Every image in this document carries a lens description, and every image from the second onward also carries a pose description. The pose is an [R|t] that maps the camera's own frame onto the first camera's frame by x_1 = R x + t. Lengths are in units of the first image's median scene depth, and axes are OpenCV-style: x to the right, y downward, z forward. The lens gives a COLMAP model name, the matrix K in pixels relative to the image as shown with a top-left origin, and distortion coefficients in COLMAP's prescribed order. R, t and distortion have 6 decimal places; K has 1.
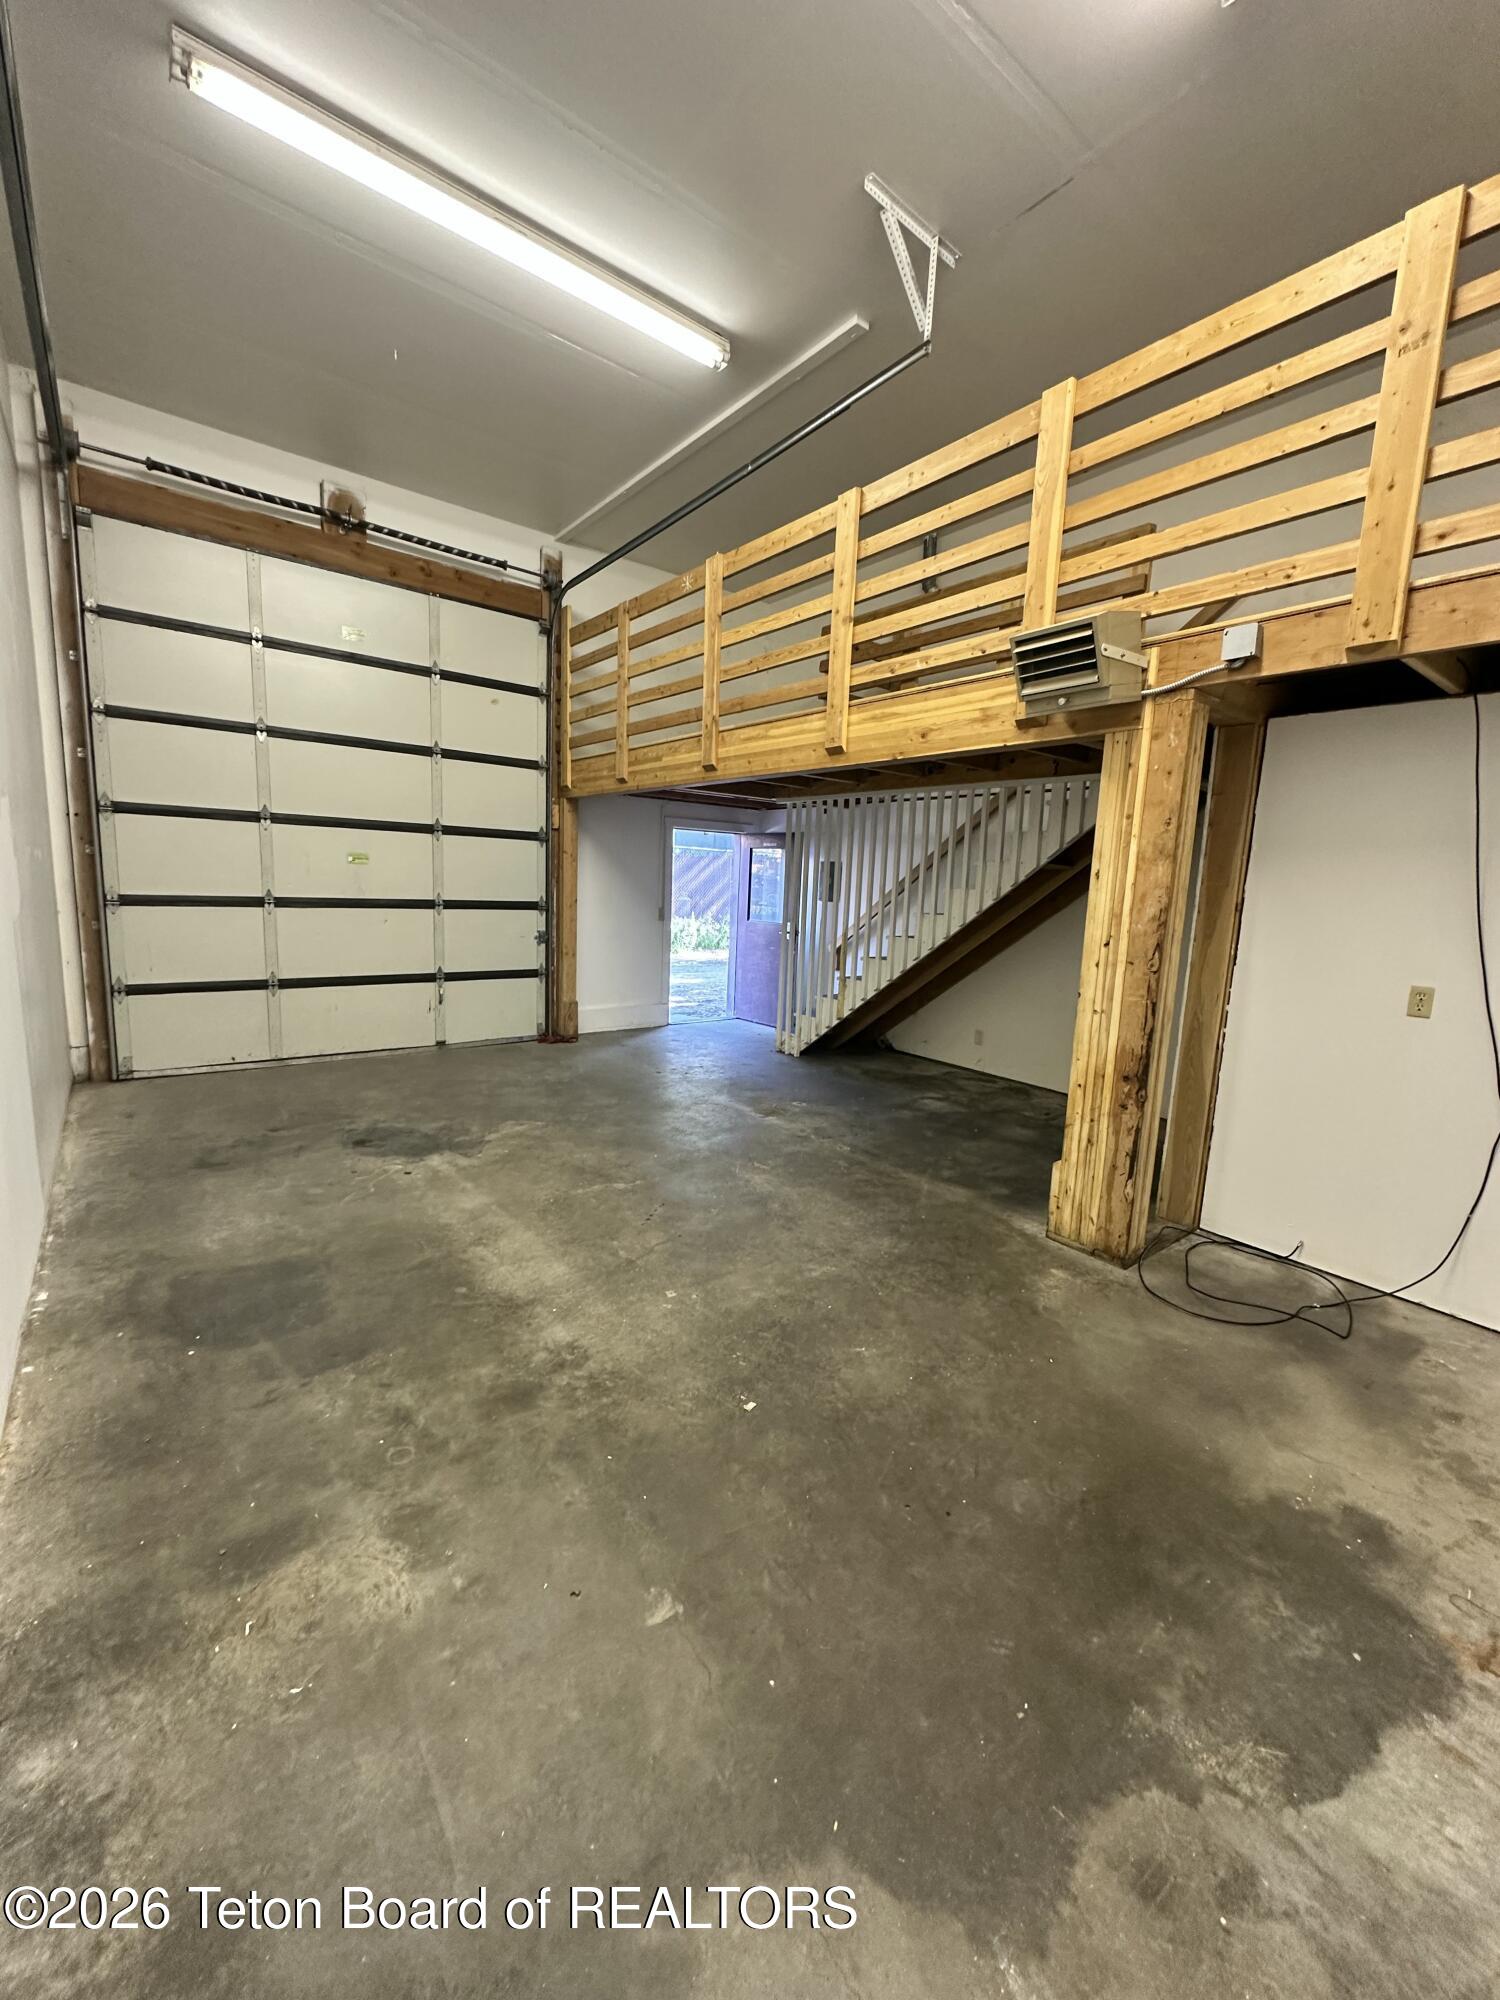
lens RADIAL K [[797.5, 0, 749.2], [0, 797.5, 999.6], [0, 0, 1]] dist [0.001034, 0.000144]
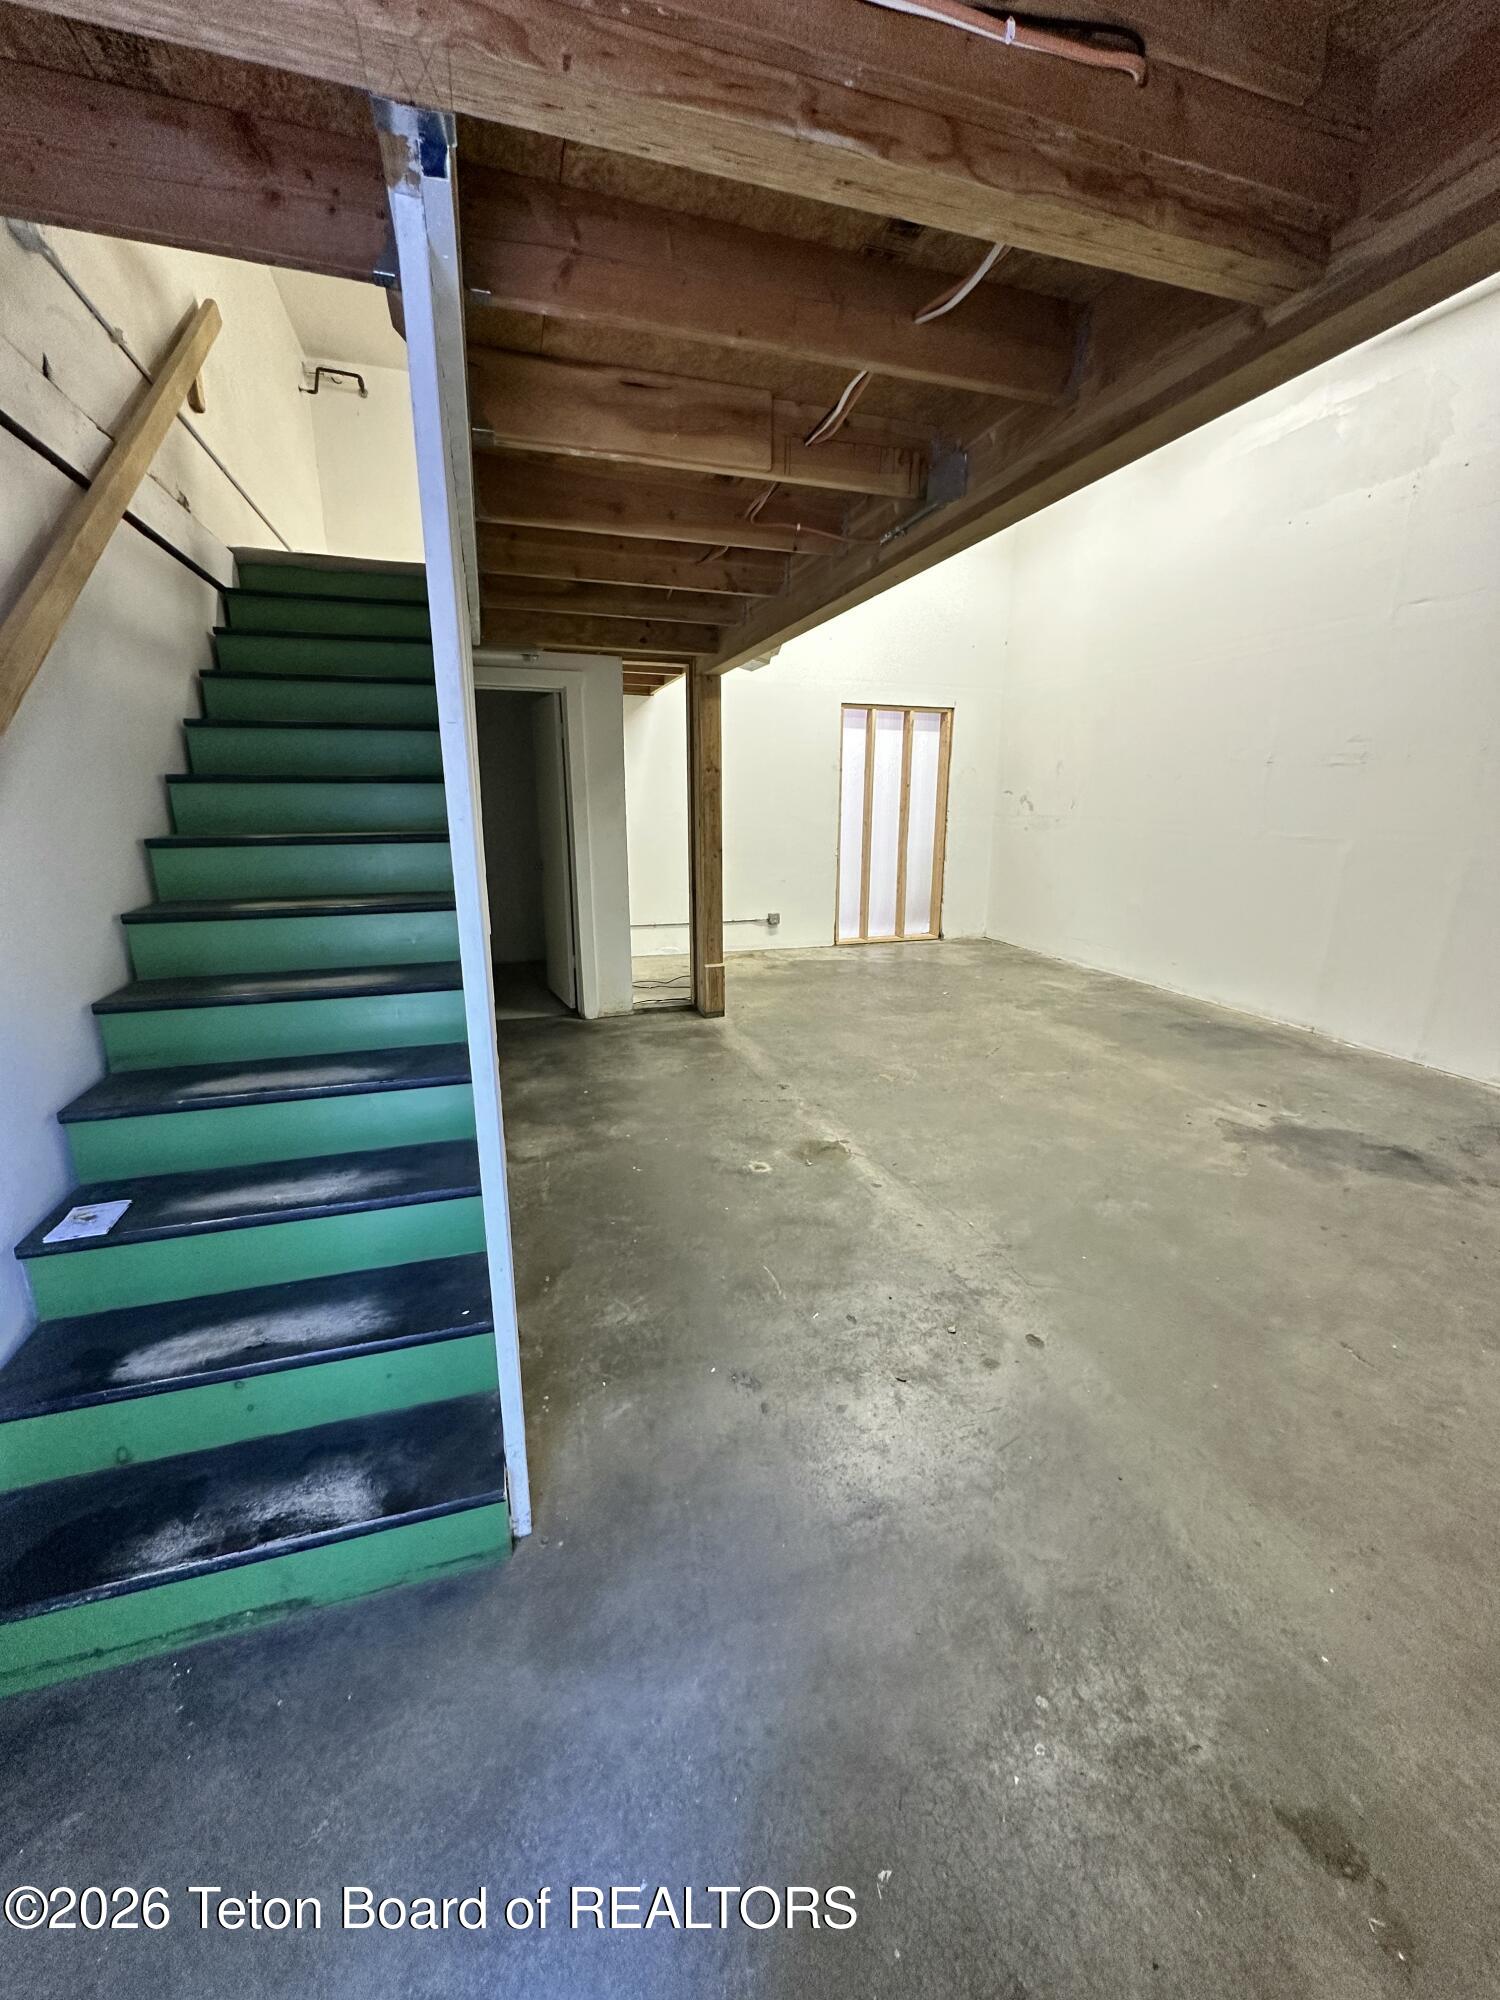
lens RADIAL K [[797.5, 0, 751.2], [0, 797.5, 998.8], [0, 0, 1]] dist [0.001034, 0.000144]
pose [[-0.937613, -0.127968, 0.323274, -0.136712], [0.009390, 0.920142, 0.391473, -0.274974], [-0.347554, 0.370085, -0.861535, 1.915392]]
